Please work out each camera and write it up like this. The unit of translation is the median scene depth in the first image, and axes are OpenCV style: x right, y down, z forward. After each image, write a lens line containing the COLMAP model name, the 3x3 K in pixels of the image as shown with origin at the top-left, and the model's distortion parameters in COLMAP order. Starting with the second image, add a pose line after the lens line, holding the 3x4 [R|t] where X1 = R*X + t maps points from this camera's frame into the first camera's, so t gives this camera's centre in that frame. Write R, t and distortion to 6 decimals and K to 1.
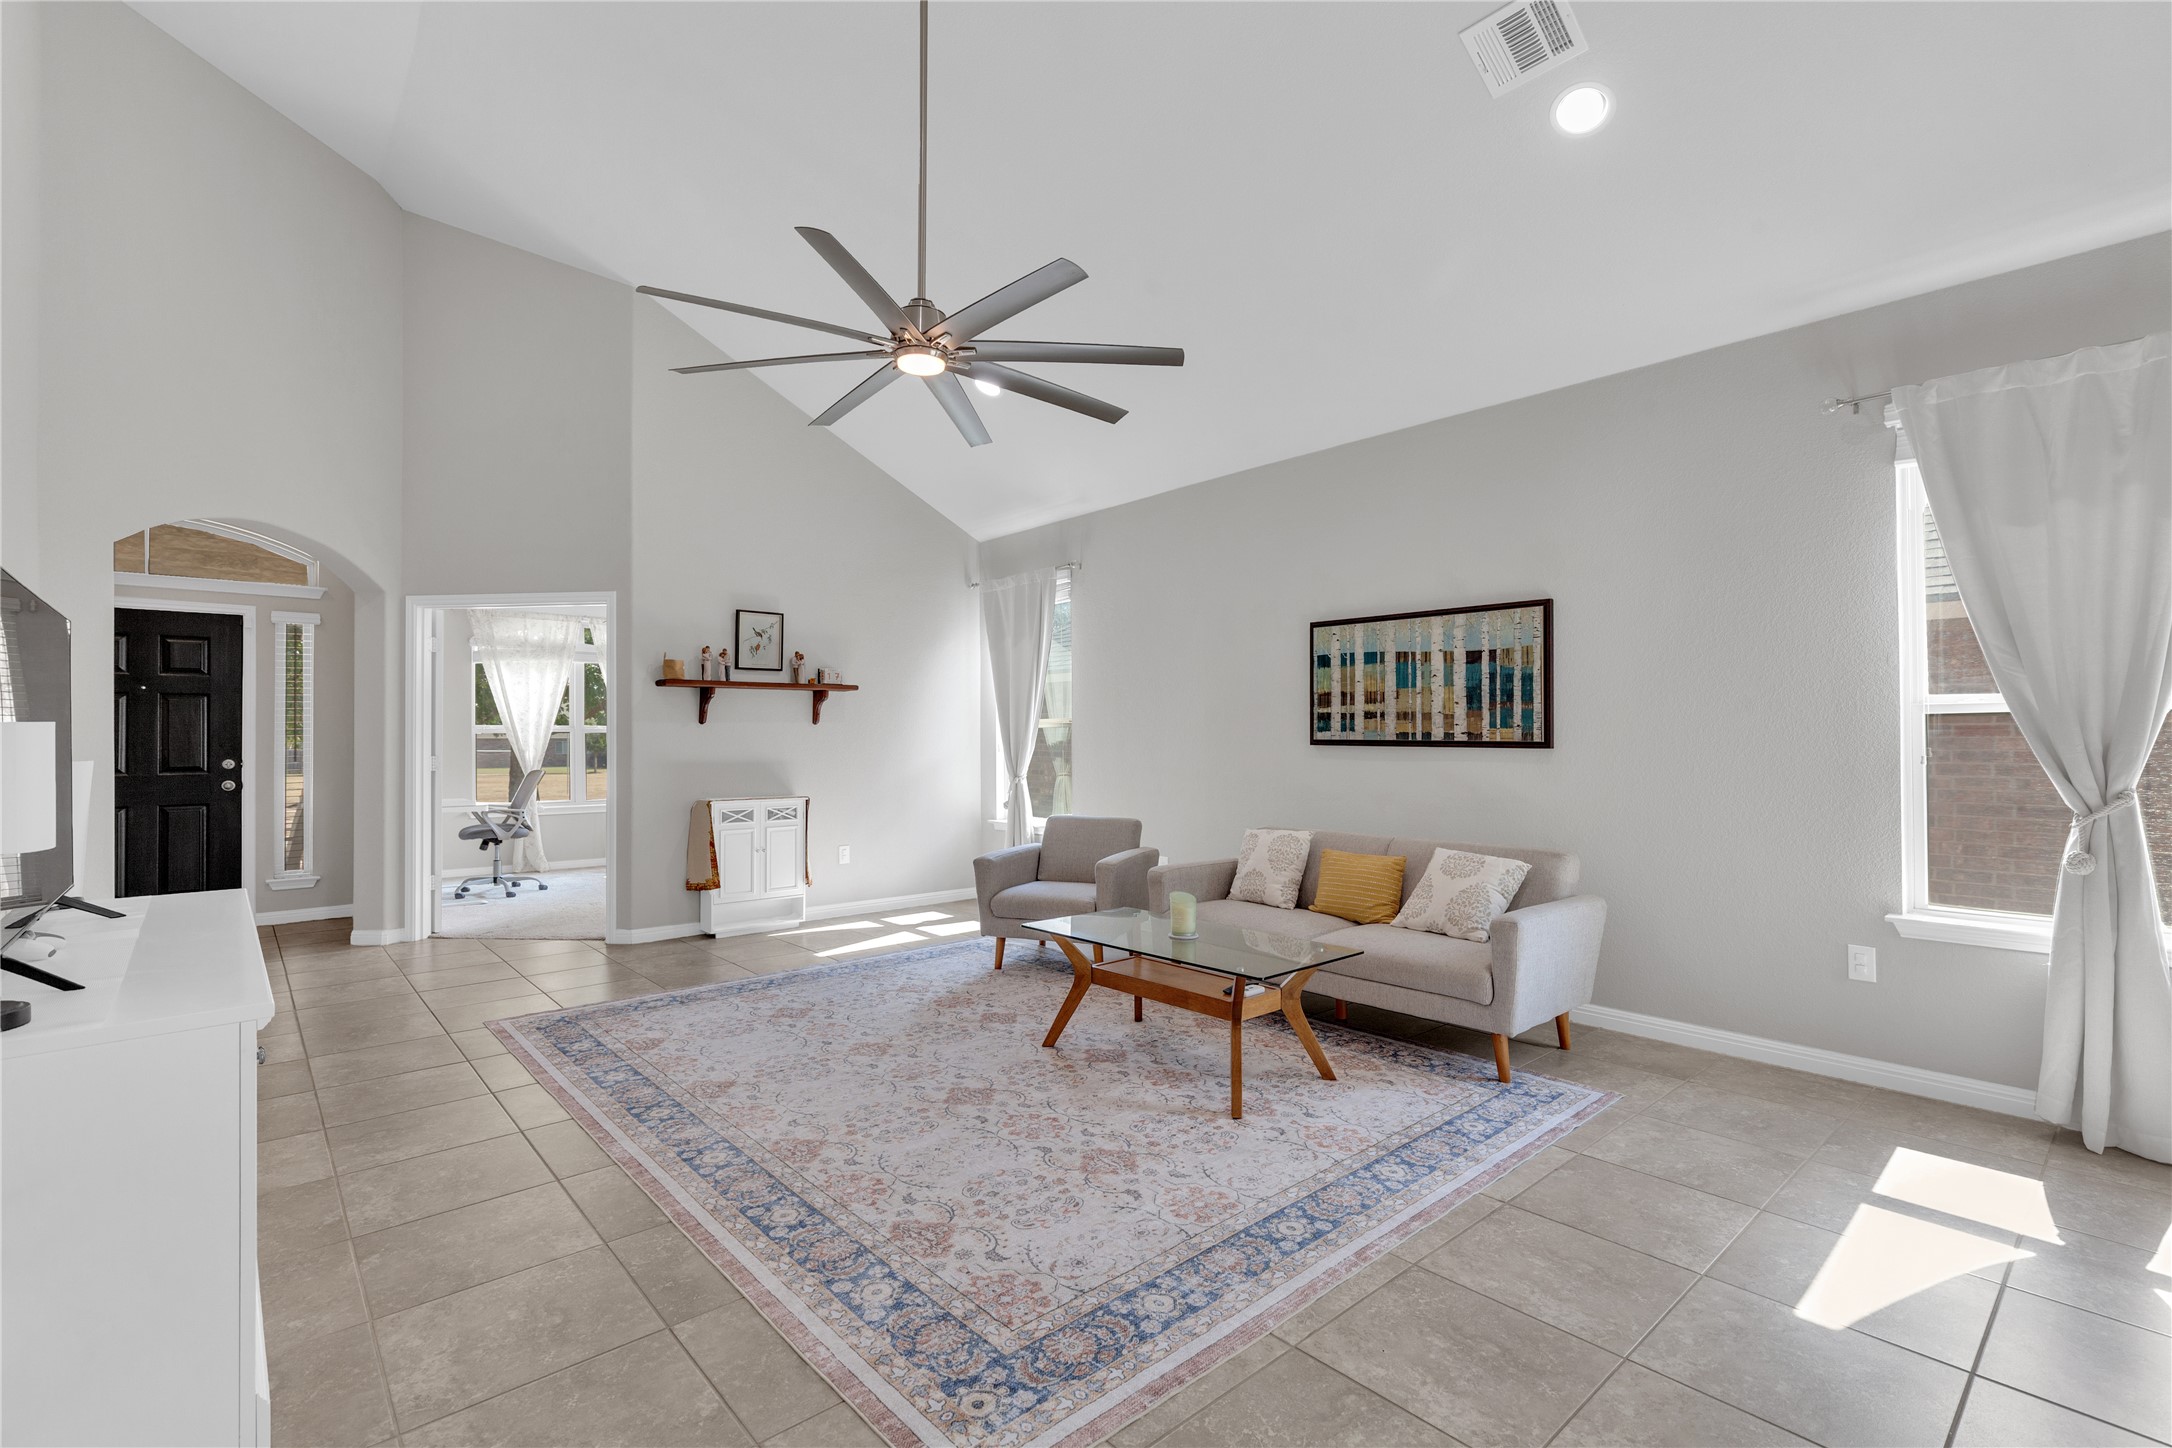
lens RADIAL K [[982.5, 0, 1098.9], [0, 982.5, 730.5], [0, 0, 1]] dist [0.007562, -0.000459]
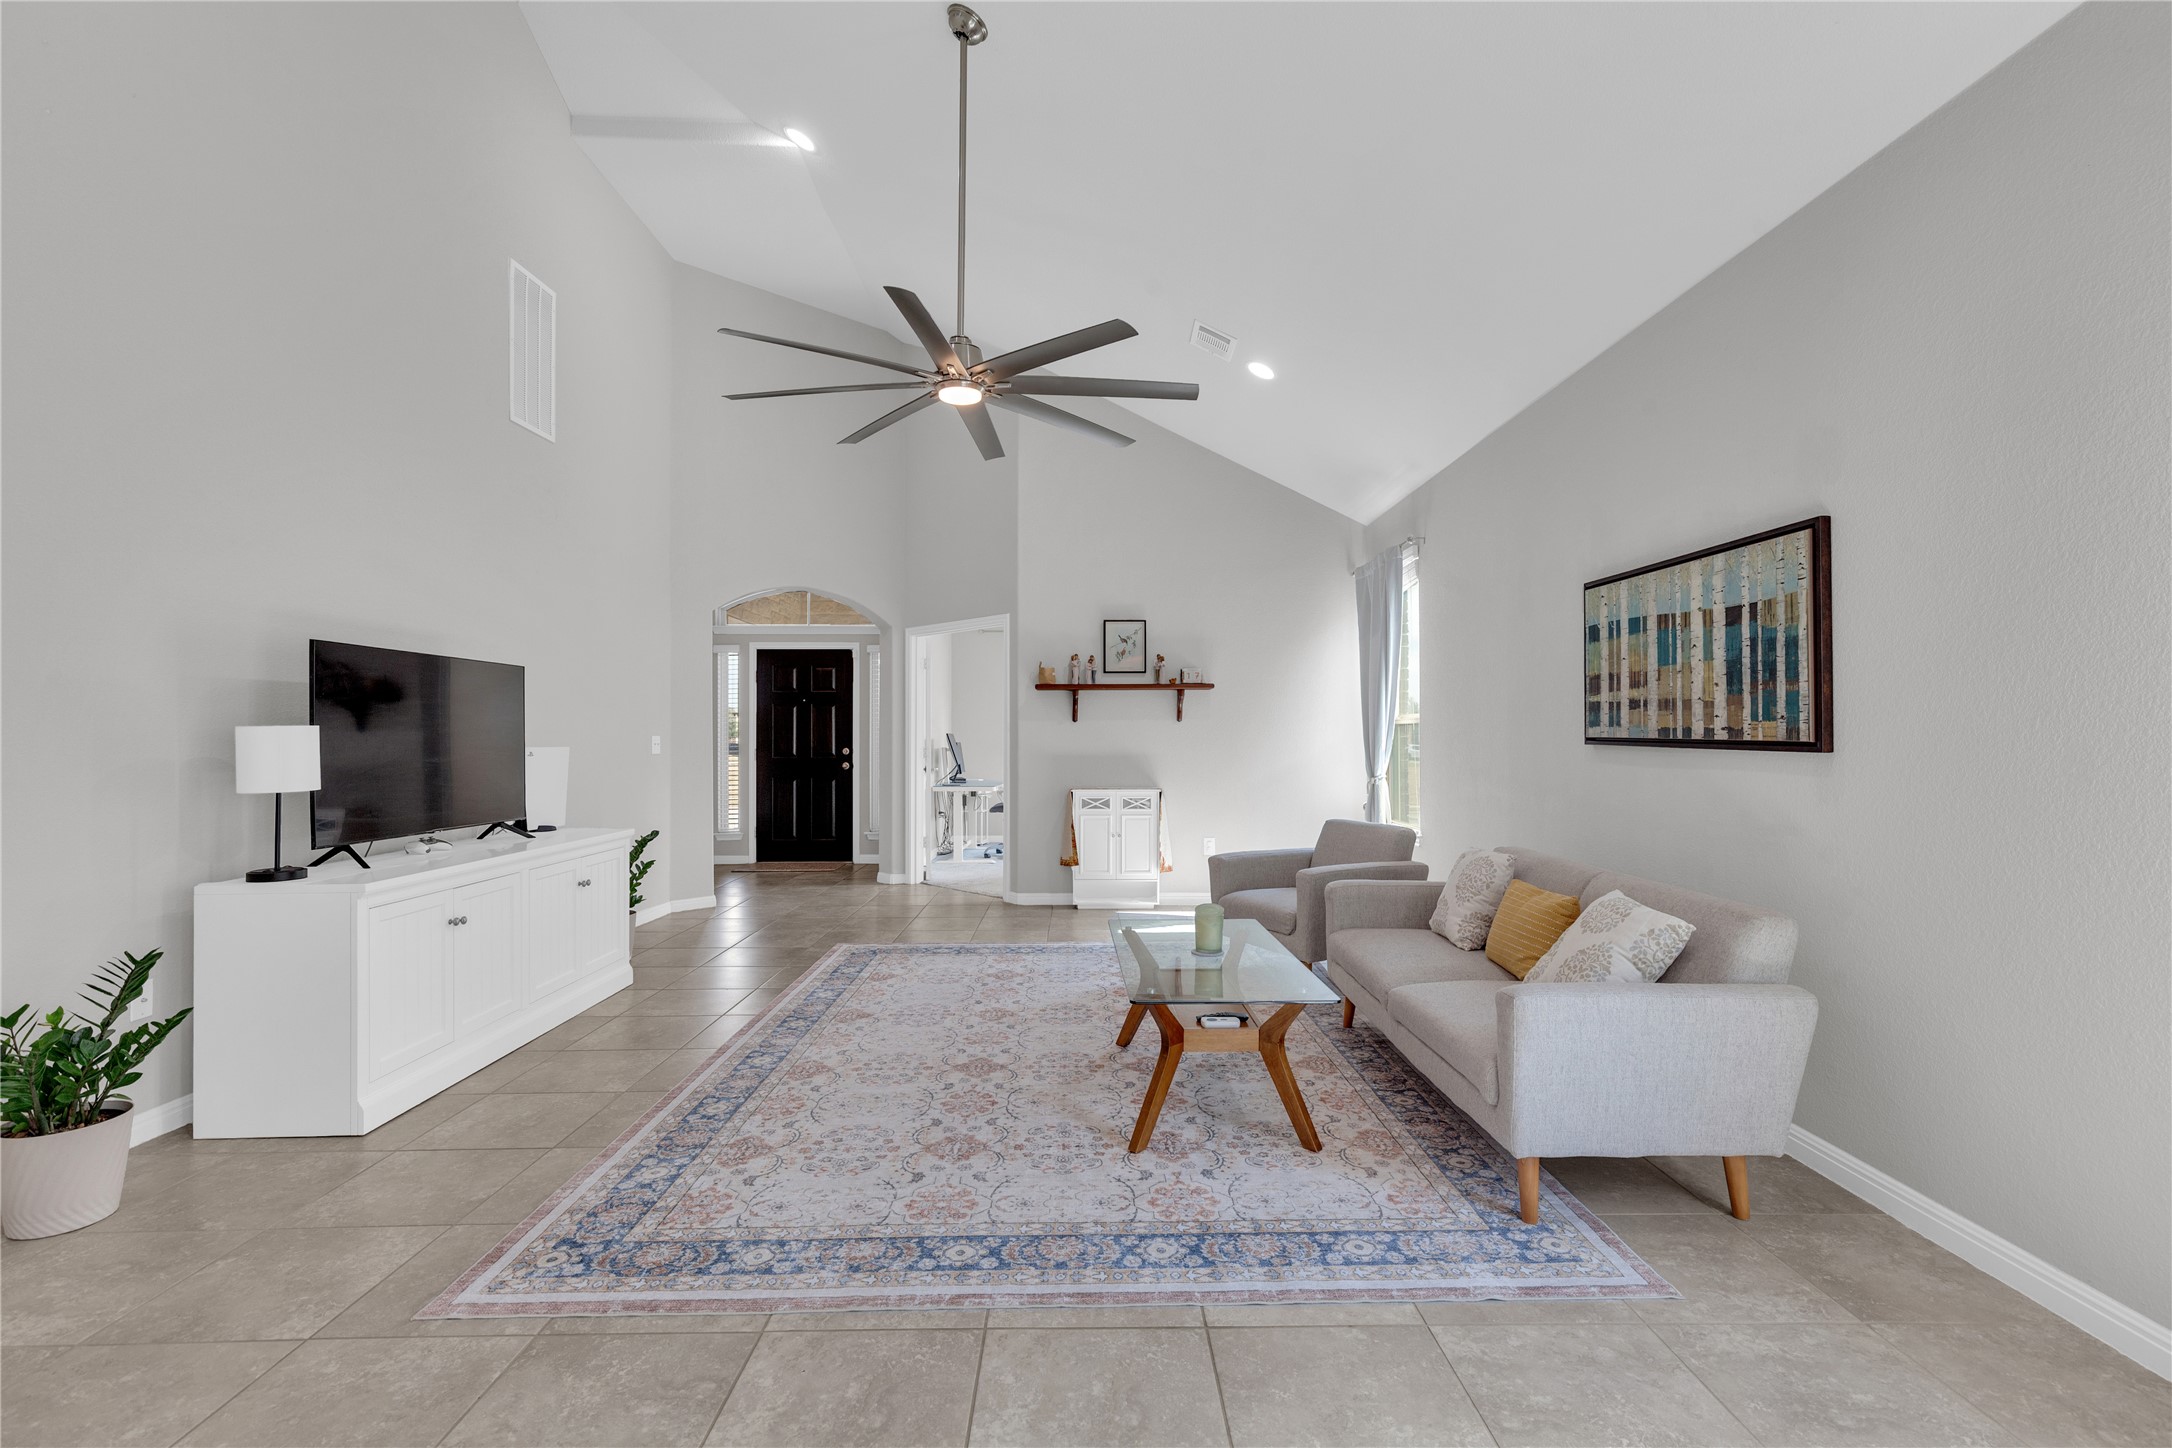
lens RADIAL K [[982.5, 0, 1092.6], [0, 982.5, 725.7], [0, 0, 1]] dist [0.007562, -0.000459]
pose [[0.753723, -0.004185, -0.657178, 0.562744], [0.003444, 0.999991, -0.002418, 0.000996], [0.657183, -0.000441, 0.753731, 0.227609]]
